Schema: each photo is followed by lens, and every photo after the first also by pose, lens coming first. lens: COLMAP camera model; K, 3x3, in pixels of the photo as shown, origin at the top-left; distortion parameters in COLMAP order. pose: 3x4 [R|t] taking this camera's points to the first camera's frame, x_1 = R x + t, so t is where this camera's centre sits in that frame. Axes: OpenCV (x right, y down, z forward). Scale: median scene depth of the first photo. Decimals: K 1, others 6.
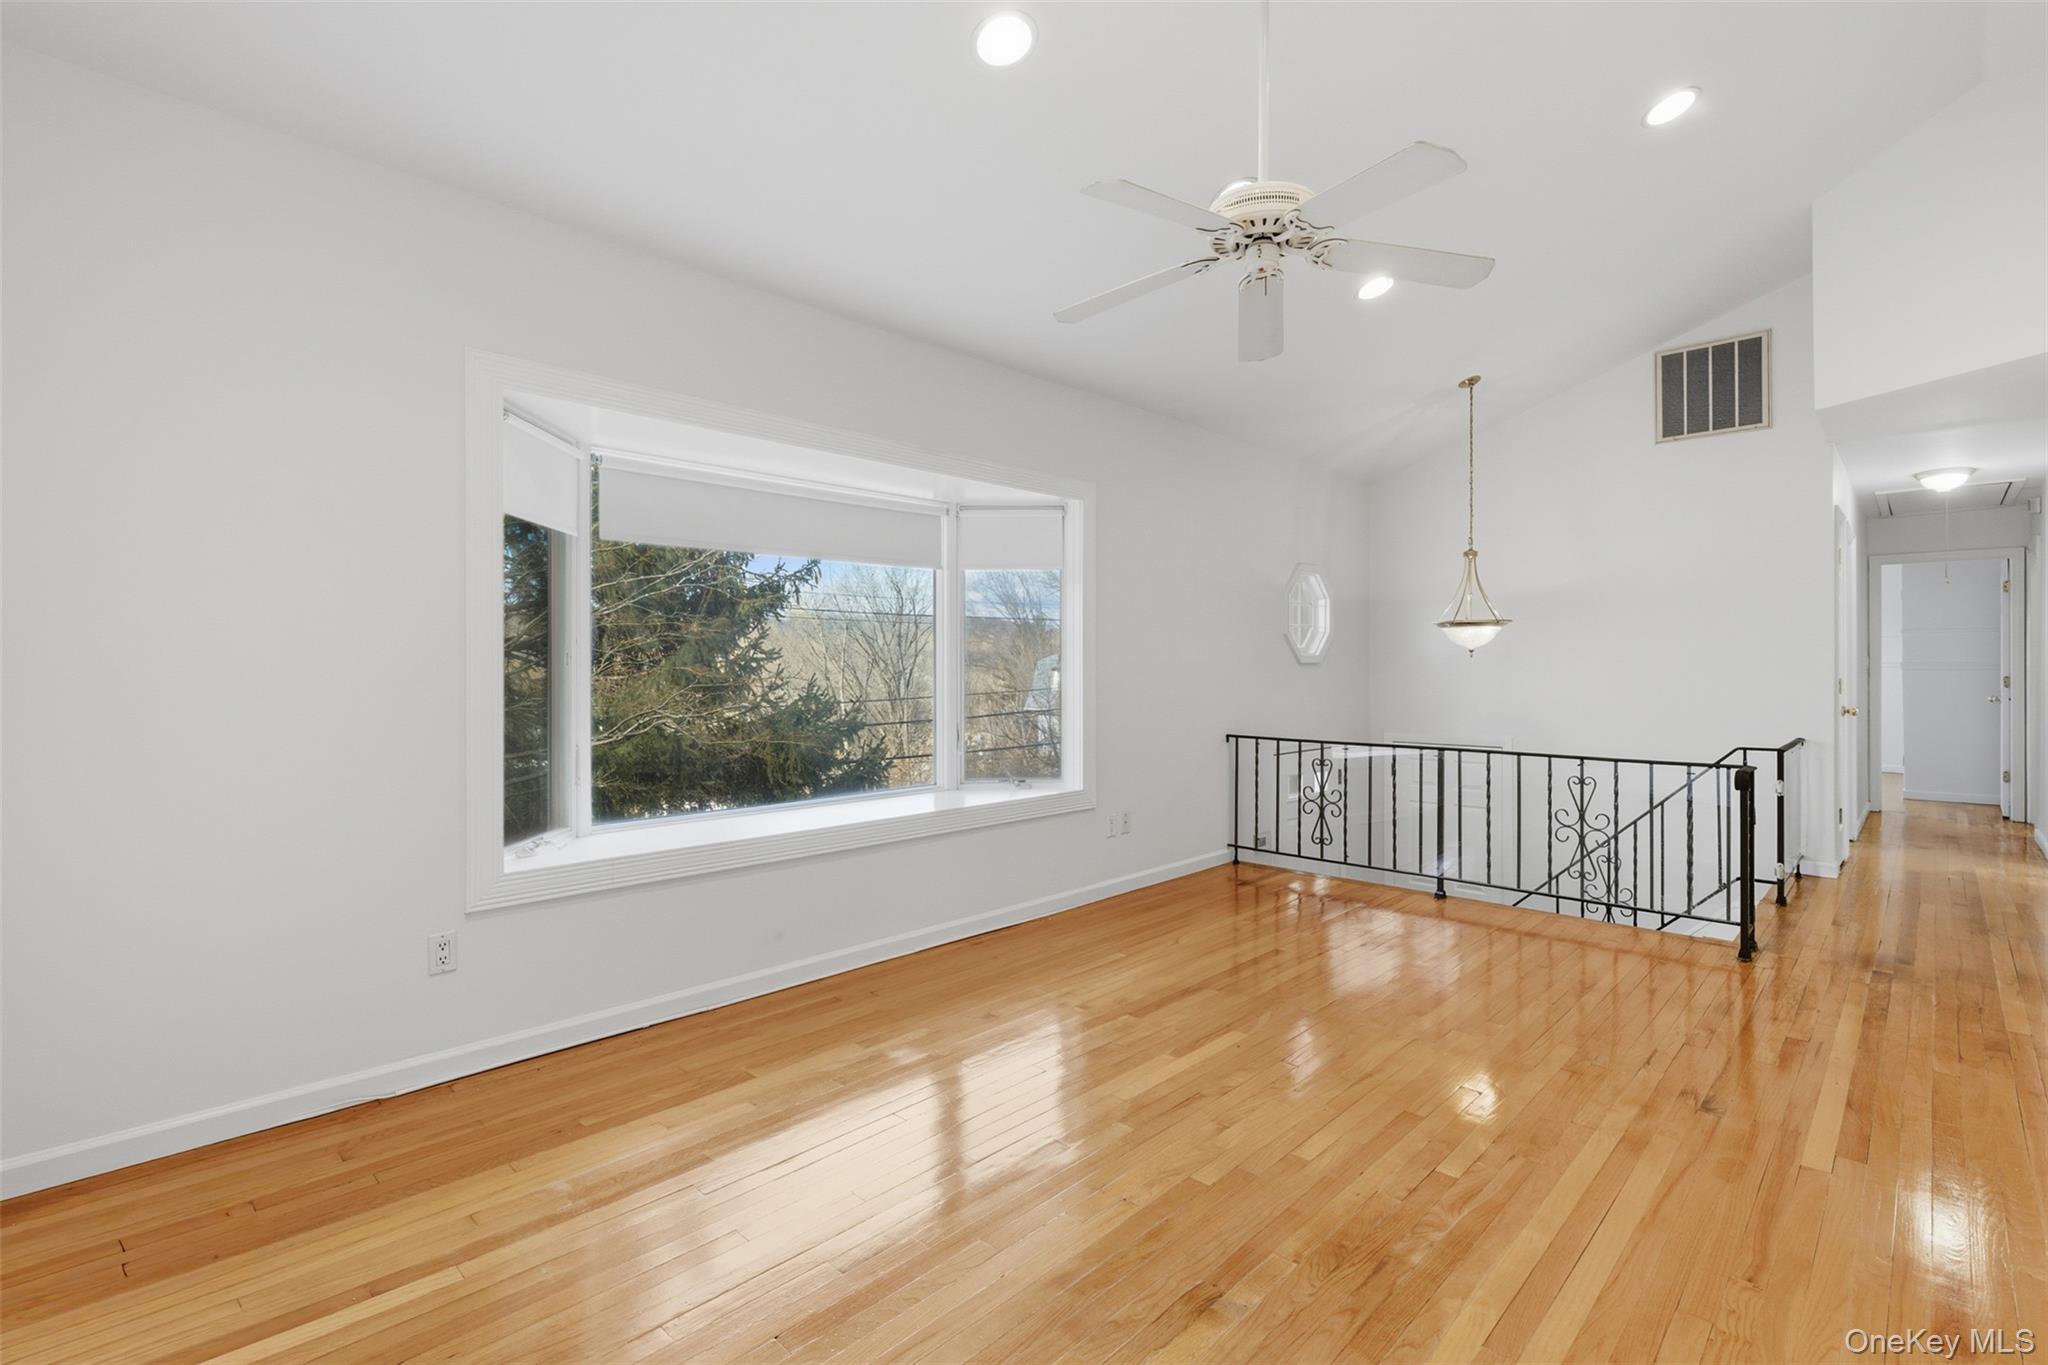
lens RADIAL K [[932.1, 0, 1033.0], [0, 932.1, 667.7], [0, 0, 1]] dist [-0.001827, 0.000128]
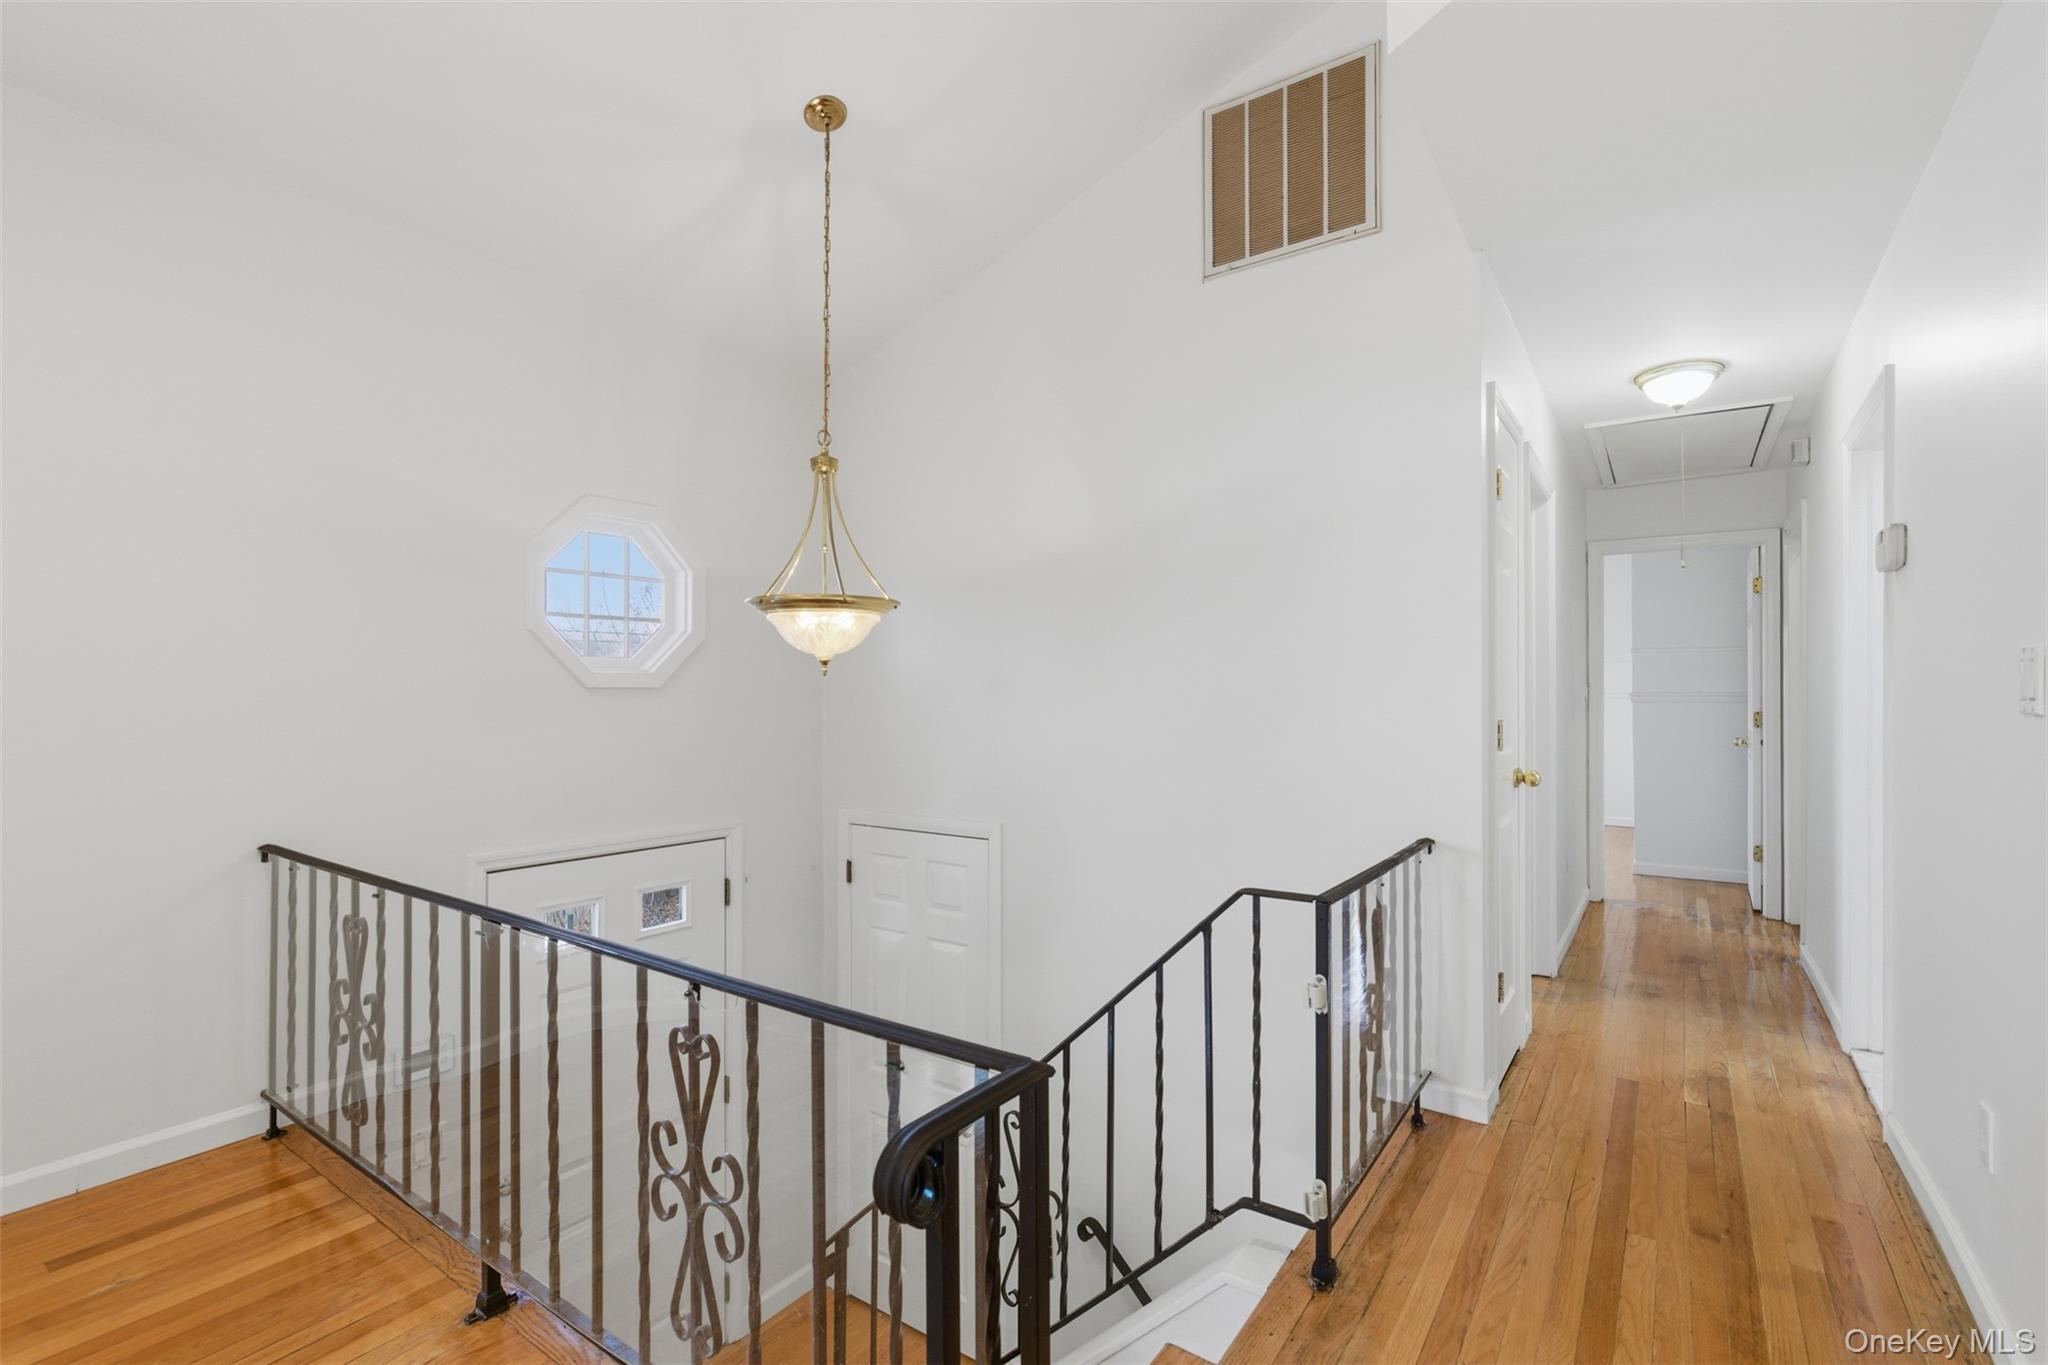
lens RADIAL K [[927.3, 0, 1023.3], [0, 927.3, 692.2], [0, 0, 1]] dist [-0.003148, -0.000225]
pose [[0.988051, 0.003963, 0.154074, 0.498301], [-0.003068, 0.999977, -0.006042, 0.000233], [-0.154094, 0.005497, 0.988041, 0.504429]]
